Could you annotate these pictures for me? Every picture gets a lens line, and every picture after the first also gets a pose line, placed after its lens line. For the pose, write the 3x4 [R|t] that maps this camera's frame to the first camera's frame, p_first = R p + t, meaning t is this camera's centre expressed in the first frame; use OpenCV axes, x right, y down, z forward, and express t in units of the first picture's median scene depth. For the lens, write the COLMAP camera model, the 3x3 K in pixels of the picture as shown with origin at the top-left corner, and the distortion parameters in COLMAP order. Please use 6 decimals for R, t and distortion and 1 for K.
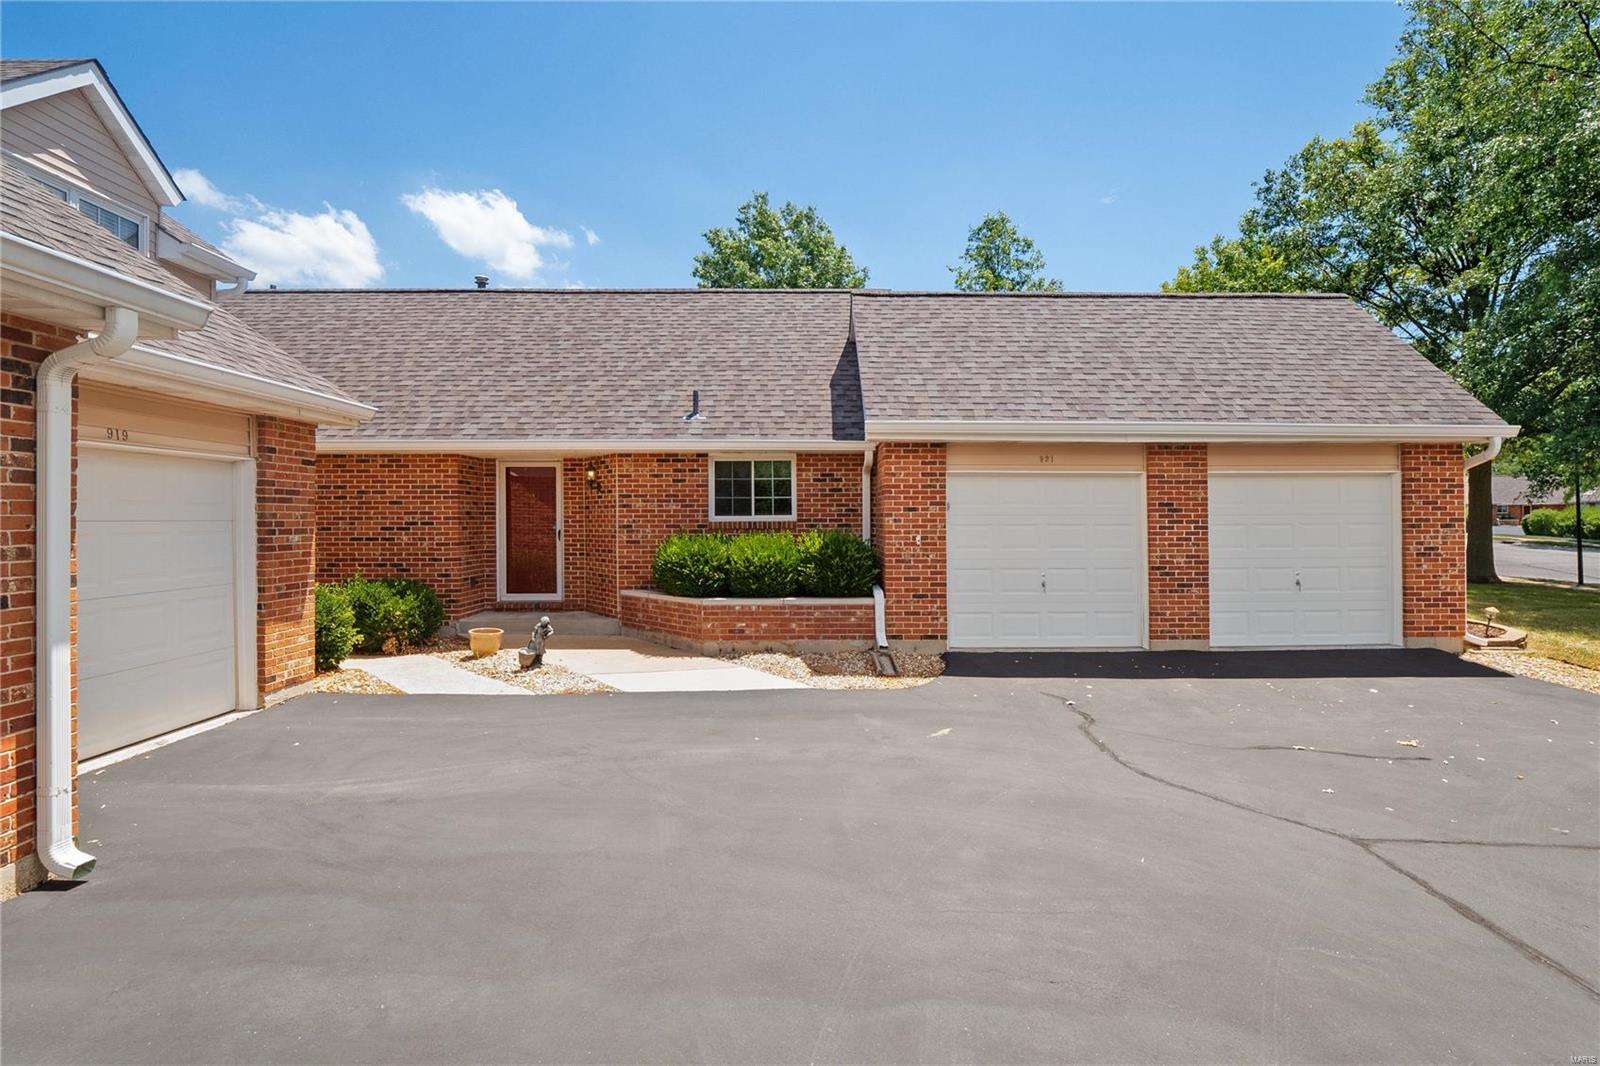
lens RADIAL K [[776.5, 0, 808.0], [0, 776.5, 520.3], [0, 0, 1]] dist [-0.015460, -0.000119]
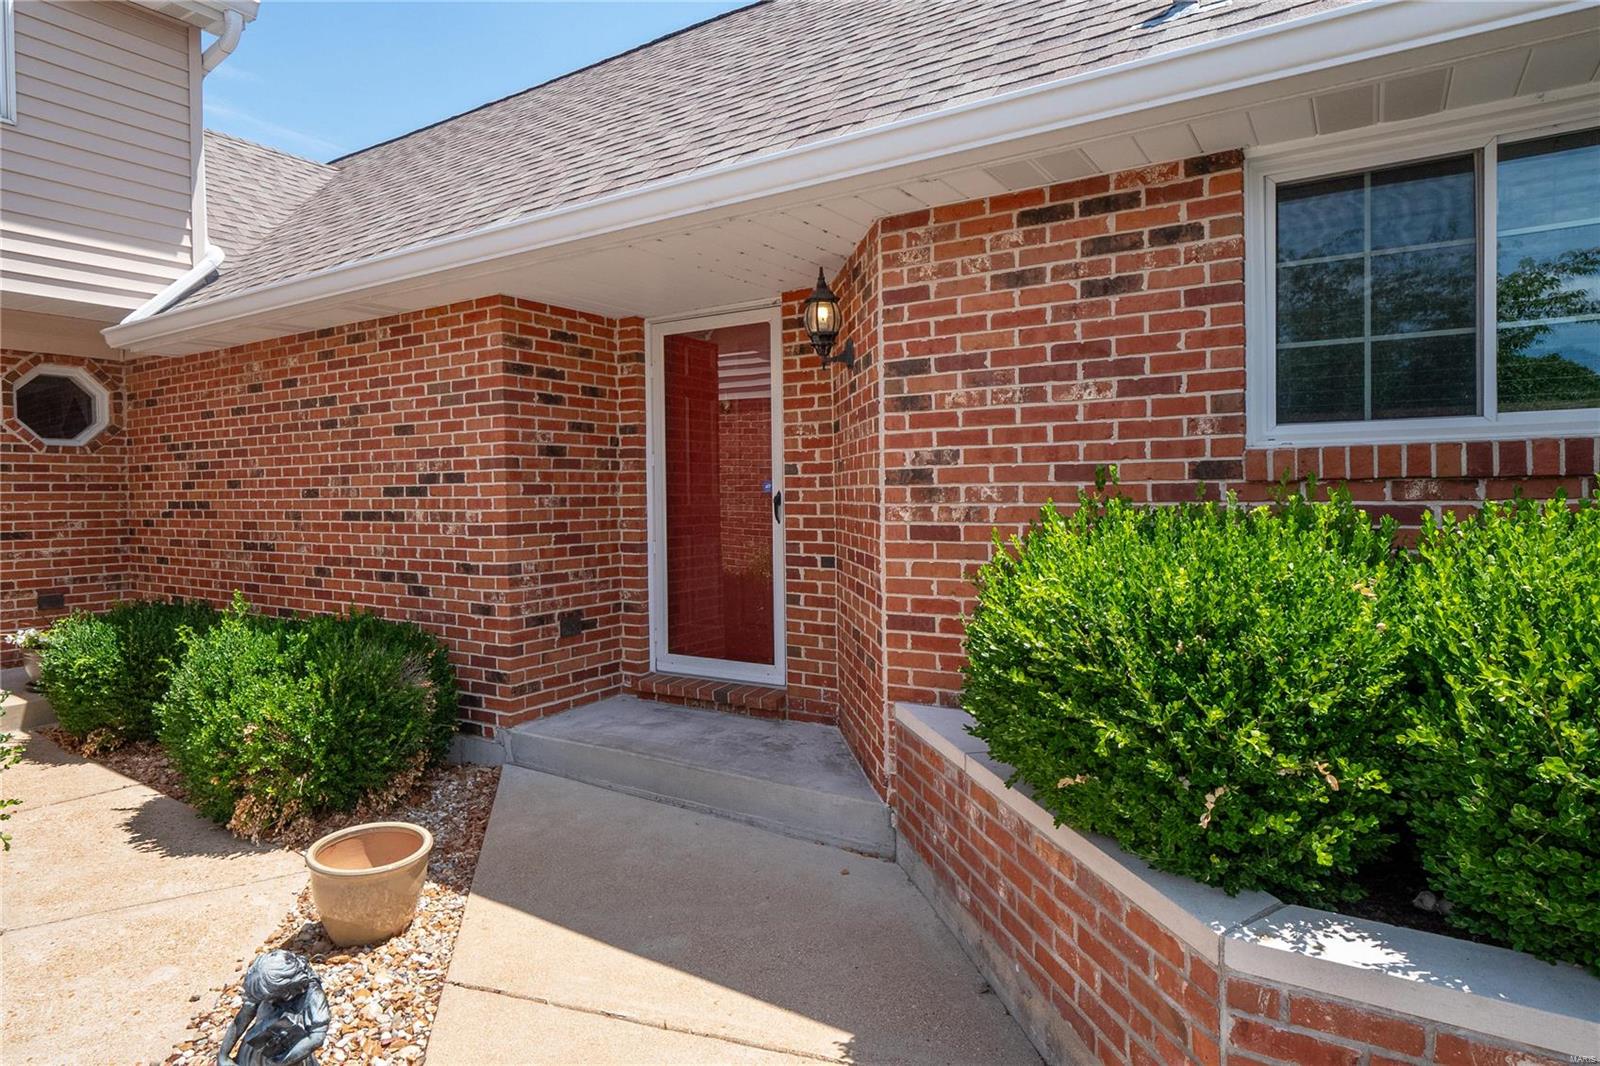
lens RADIAL K [[870.3, 0, 775.4], [0, 870.3, 506.9], [0, 0, 1]] dist [-0.002459, -0.000938]
pose [[0.828824, 0.001837, -0.559506, -0.111484], [0.007856, 0.999858, 0.014920, 0.015310], [0.559454, -0.016761, 0.828692, 0.795060]]
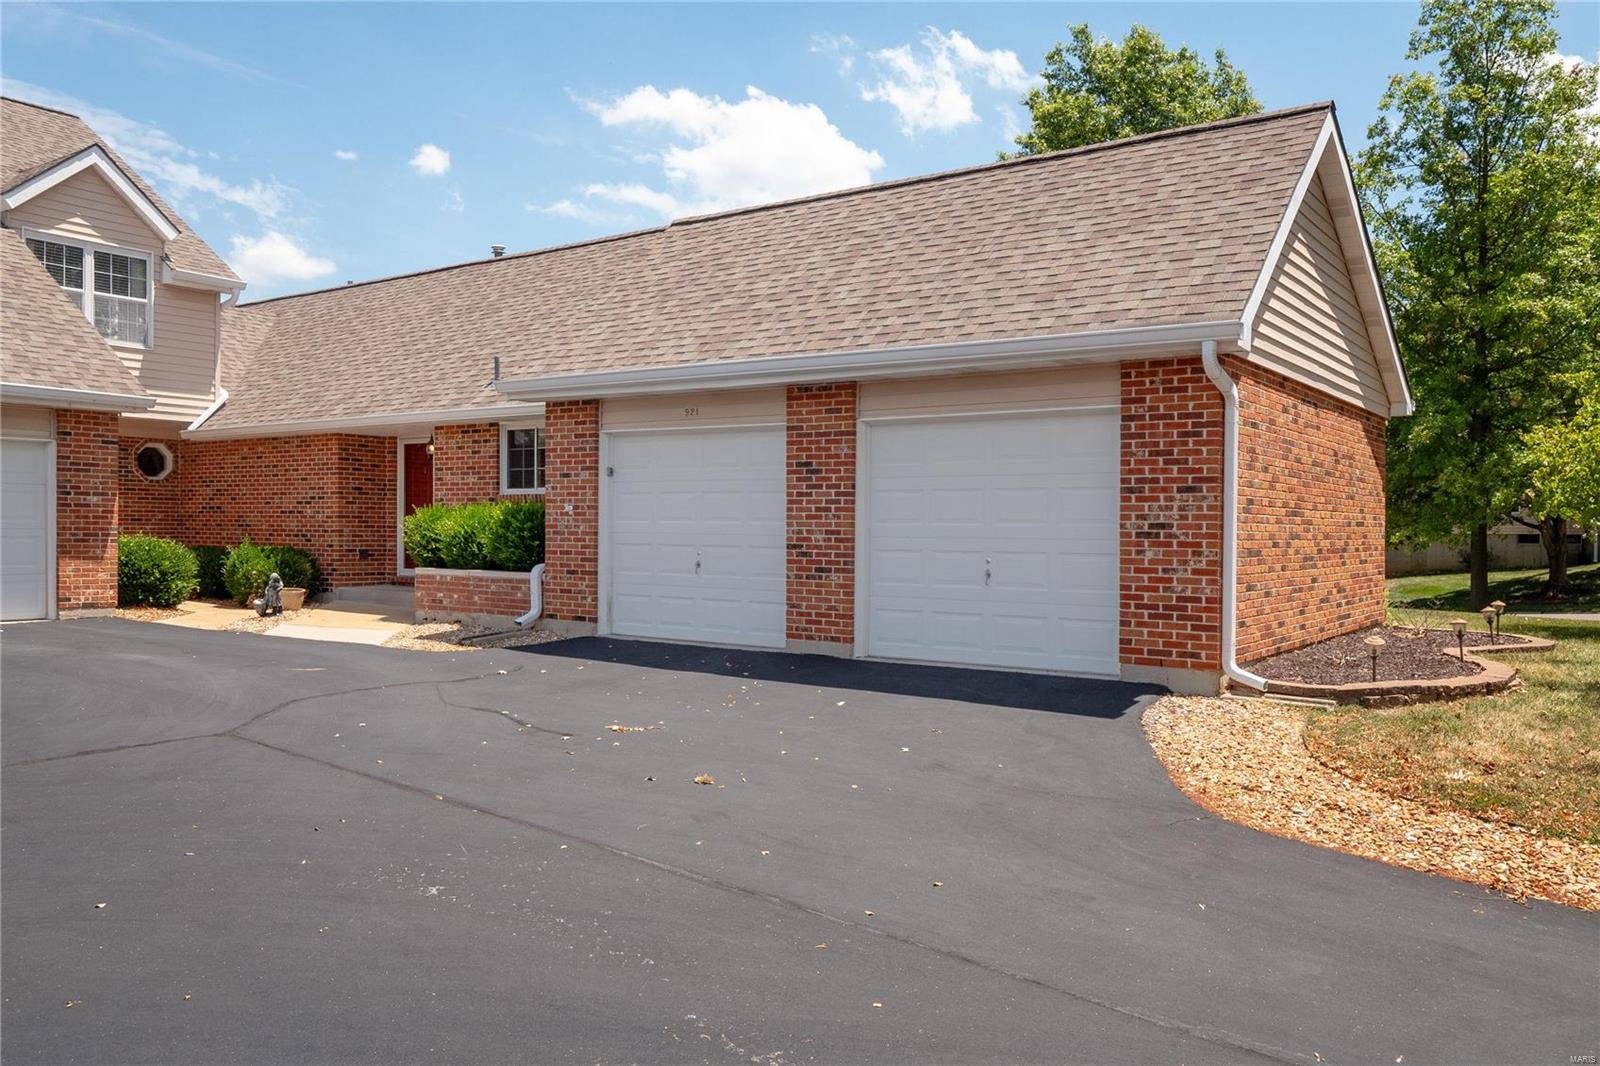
lens RADIAL K [[1209.5, 0, 798.8], [0, 1209.5, 565.5], [0, 0, 1]] dist [-0.021470, -0.003160]
pose [[0.807741, 0.028471, -0.588849, 1.165690], [-0.015214, 0.999507, 0.027457, 0.047146], [0.589341, -0.013220, 0.807776, 0.026352]]
